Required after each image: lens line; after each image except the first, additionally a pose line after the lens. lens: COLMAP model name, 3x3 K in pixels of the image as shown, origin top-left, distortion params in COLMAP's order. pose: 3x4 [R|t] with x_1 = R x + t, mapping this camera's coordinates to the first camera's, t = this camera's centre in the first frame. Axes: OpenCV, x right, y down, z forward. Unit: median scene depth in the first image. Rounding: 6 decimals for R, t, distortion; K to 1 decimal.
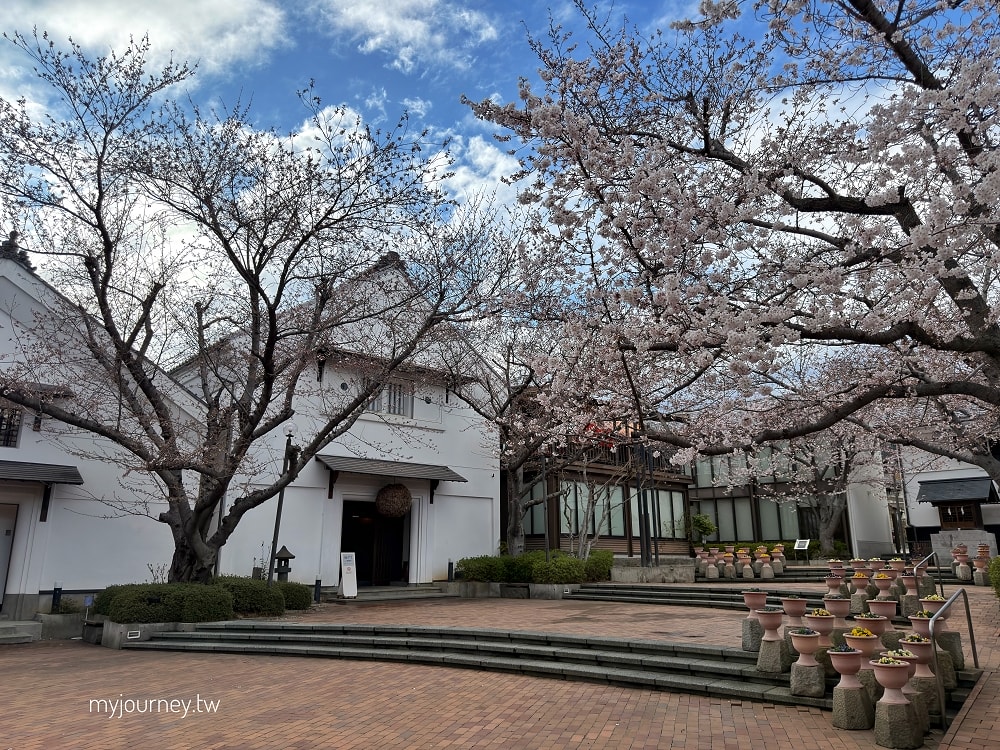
lens RADIAL K [[712.4, 0, 500.0], [0, 712.4, 375.0], [0, 0, 1]] dist [0.046395, -0.055649]
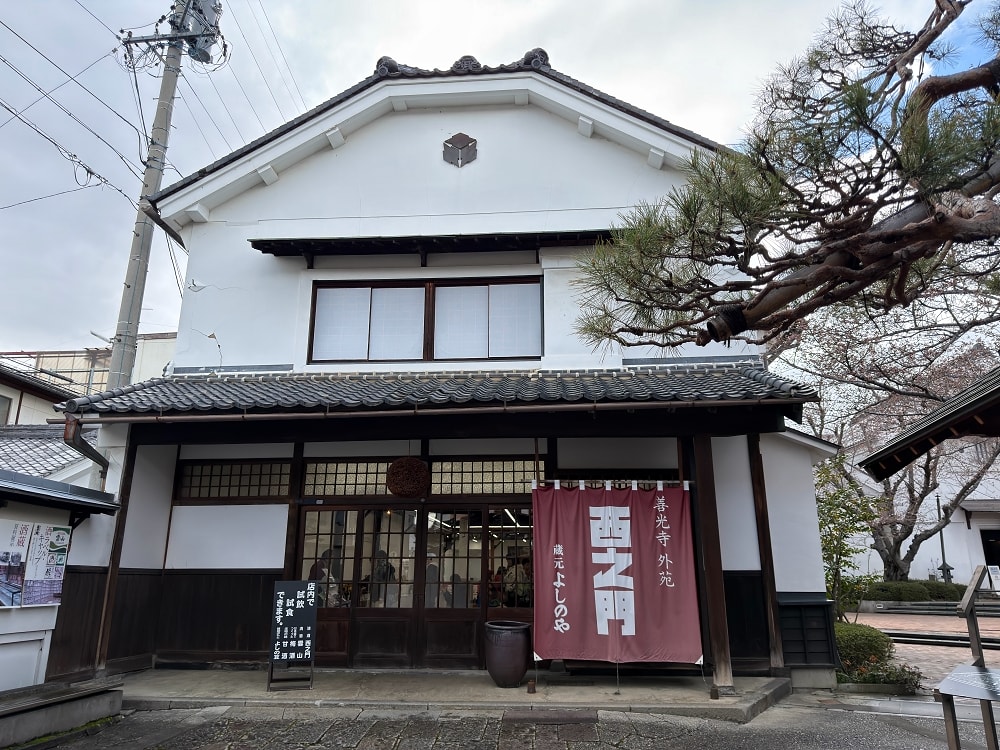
lens RADIAL K [[712.4, 0, 500.0], [0, 712.4, 375.0], [0, 0, 1]] dist [0.046395, -0.055649]
pose [[0.715914, -0.188532, -0.672252, 0.172765], [0.174660, 0.980598, -0.089003, -0.237419], [0.675989, -0.053697, 0.734953, -0.986533]]
